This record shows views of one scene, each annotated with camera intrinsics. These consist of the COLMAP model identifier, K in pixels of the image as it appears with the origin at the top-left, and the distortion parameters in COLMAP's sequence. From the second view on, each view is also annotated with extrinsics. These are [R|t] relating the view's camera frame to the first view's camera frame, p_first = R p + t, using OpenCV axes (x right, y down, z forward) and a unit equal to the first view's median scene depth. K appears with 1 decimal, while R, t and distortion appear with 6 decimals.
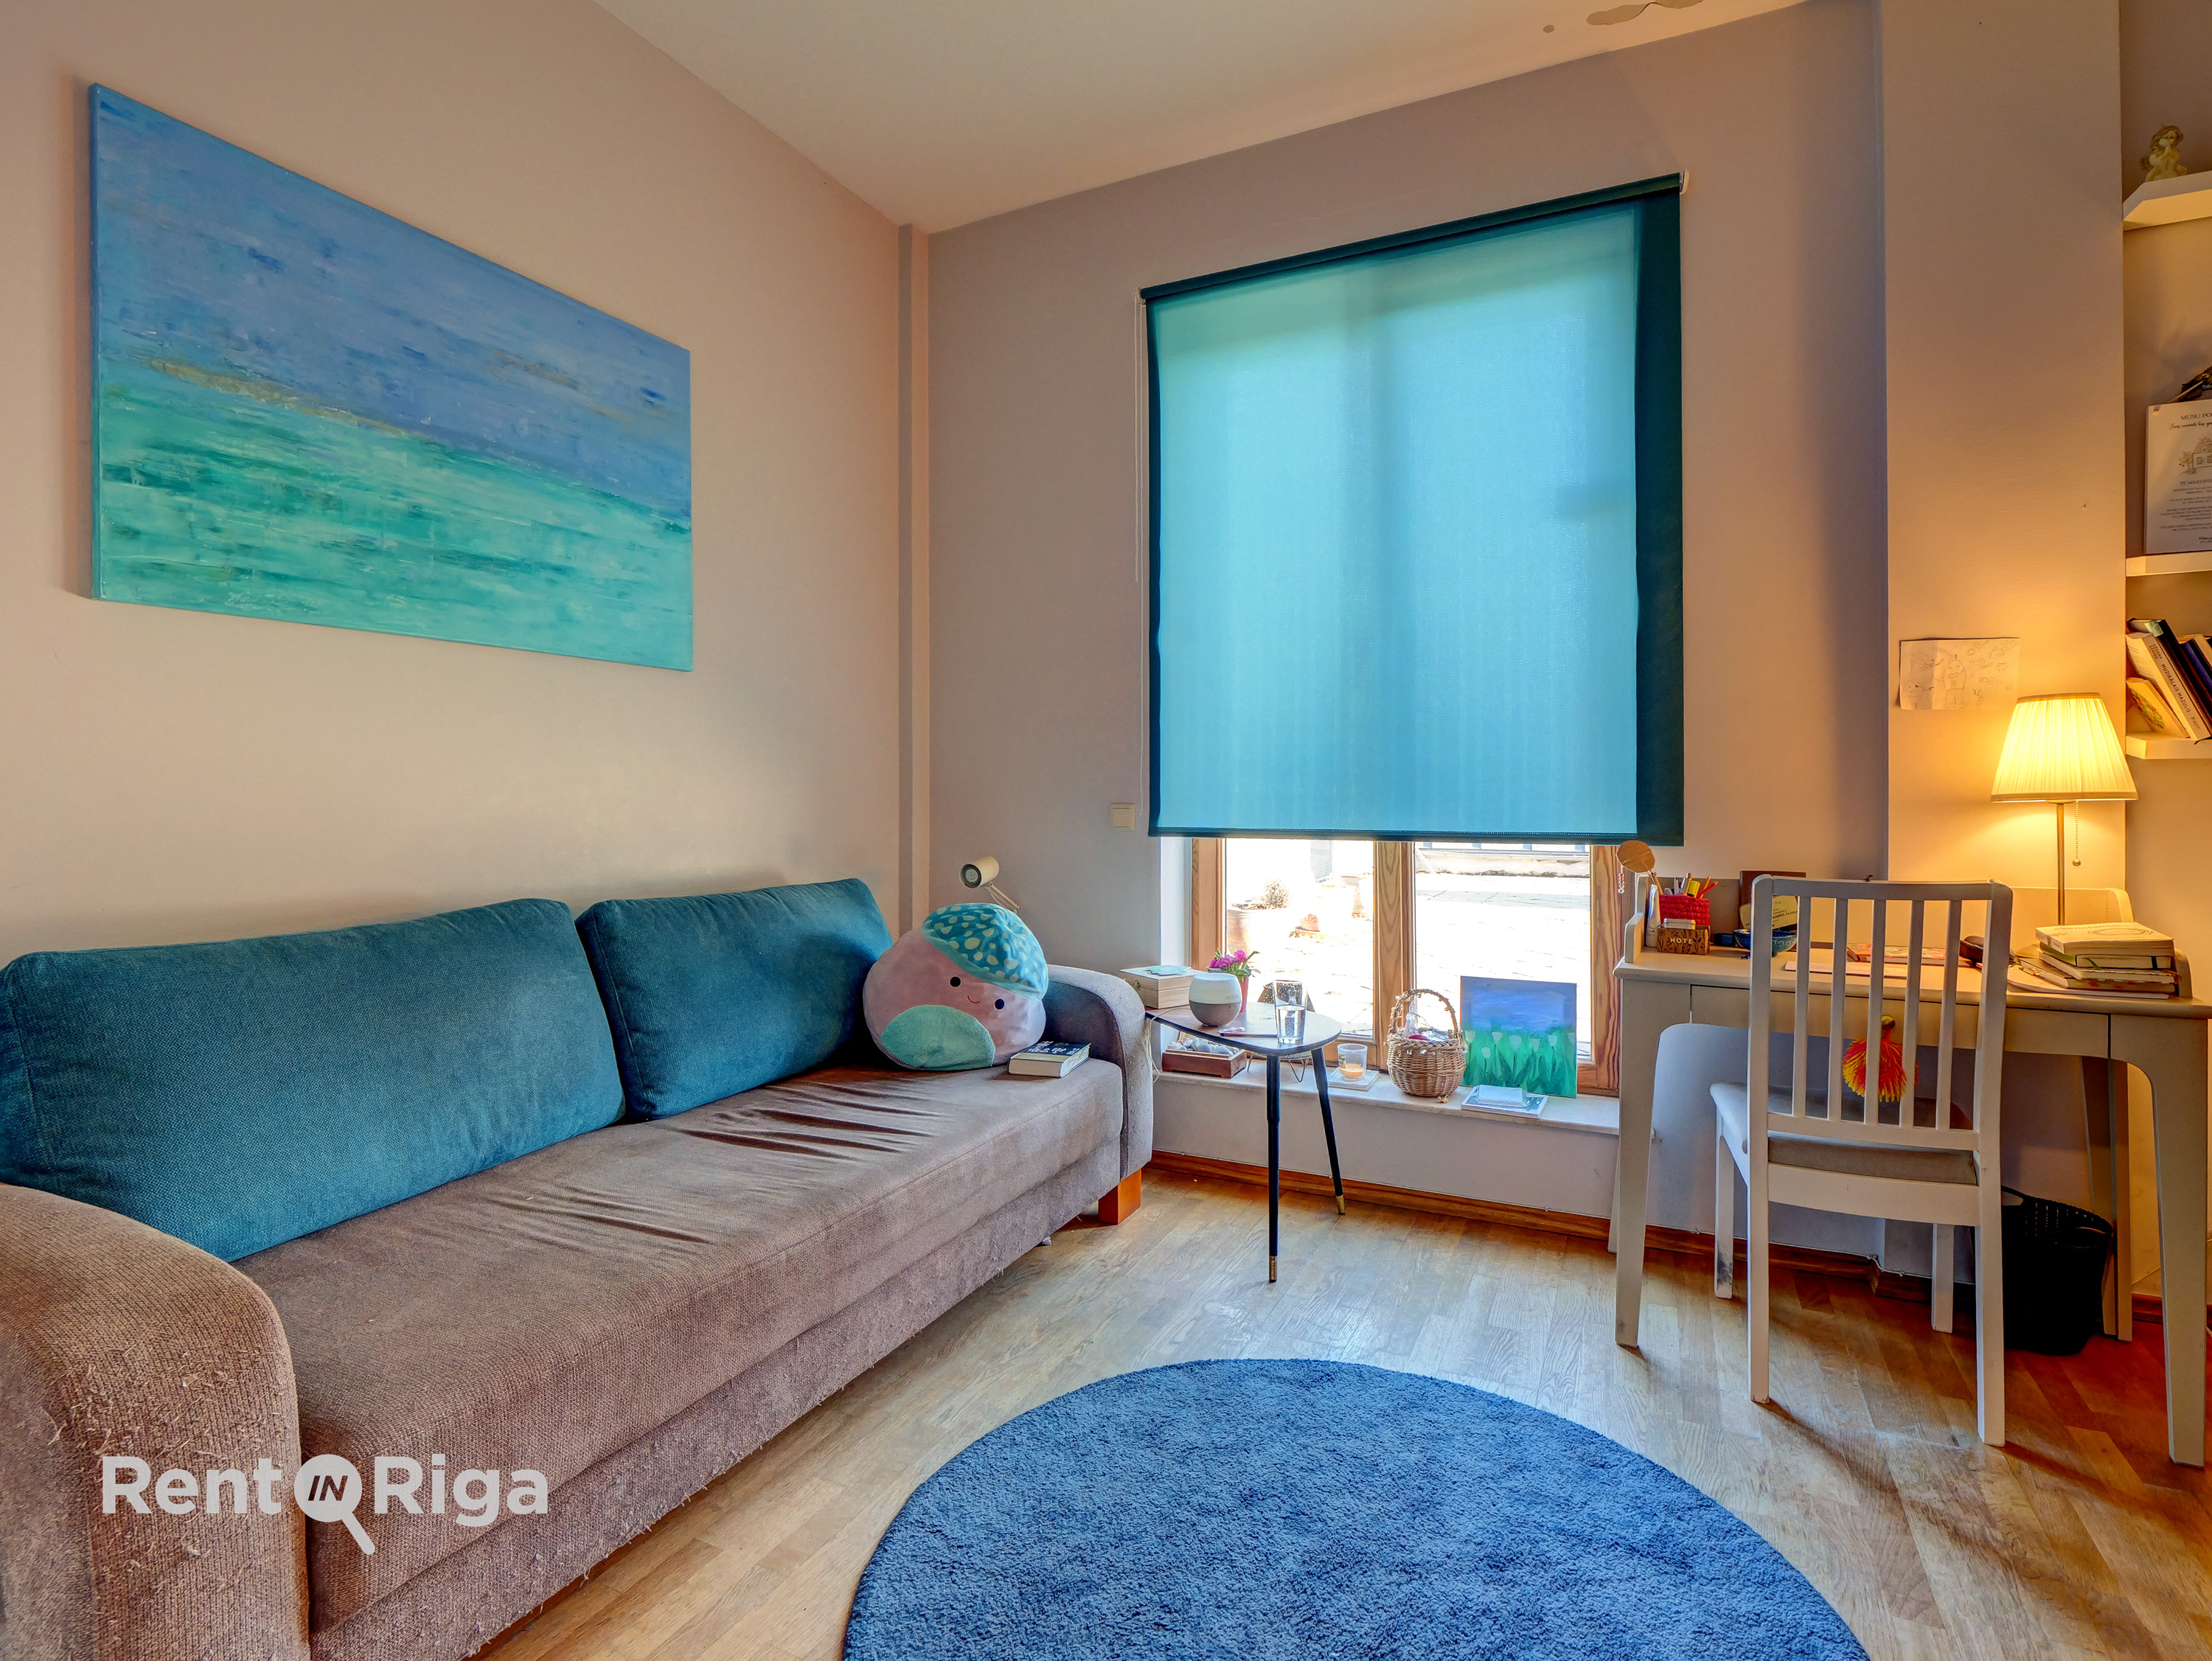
lens RADIAL K [[1103.5, 0, 1092.4], [0, 1103.5, 815.2], [0, 0, 1]] dist [-0.005108, 0.001393]
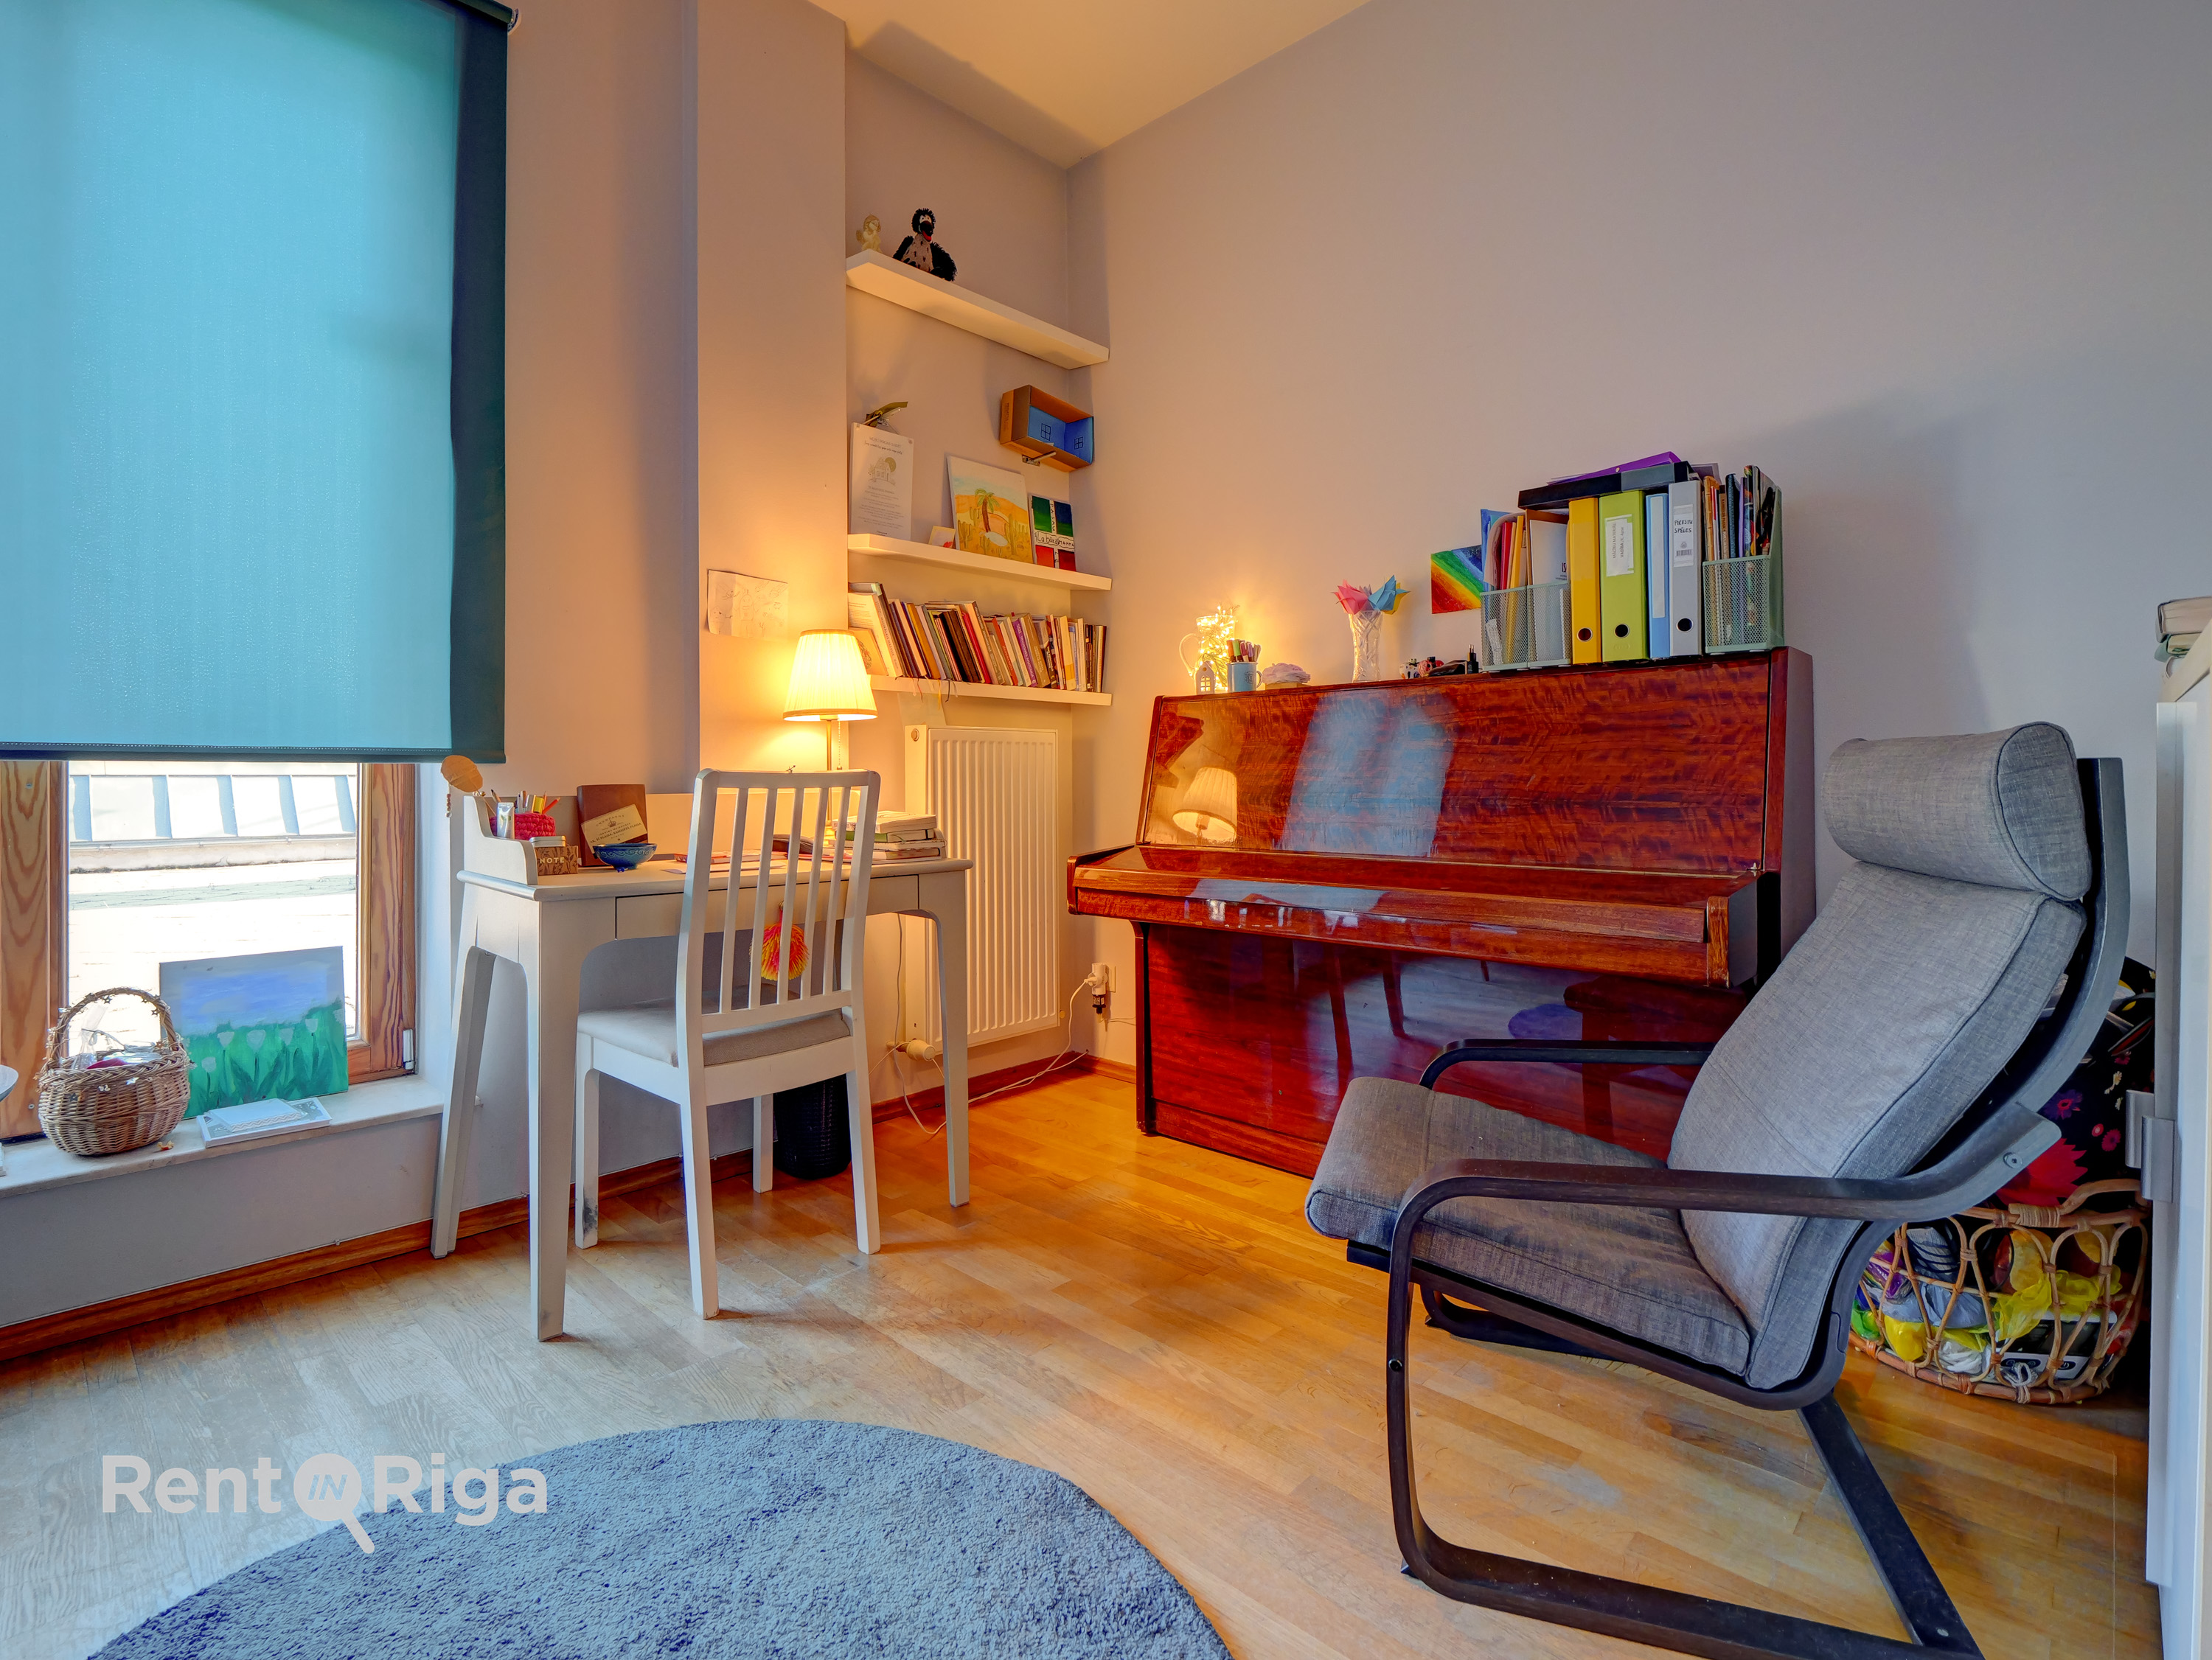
lens RADIAL K [[1103.5, 0, 1053.3], [0, 1103.5, 771.6], [0, 0, 1]] dist [-0.005108, 0.001393]
pose [[0.322861, 0.012727, 0.946361, -0.198962], [0.020552, 0.999580, -0.020454, 0.075614], [-0.946223, 0.026054, 0.322464, 0.362468]]
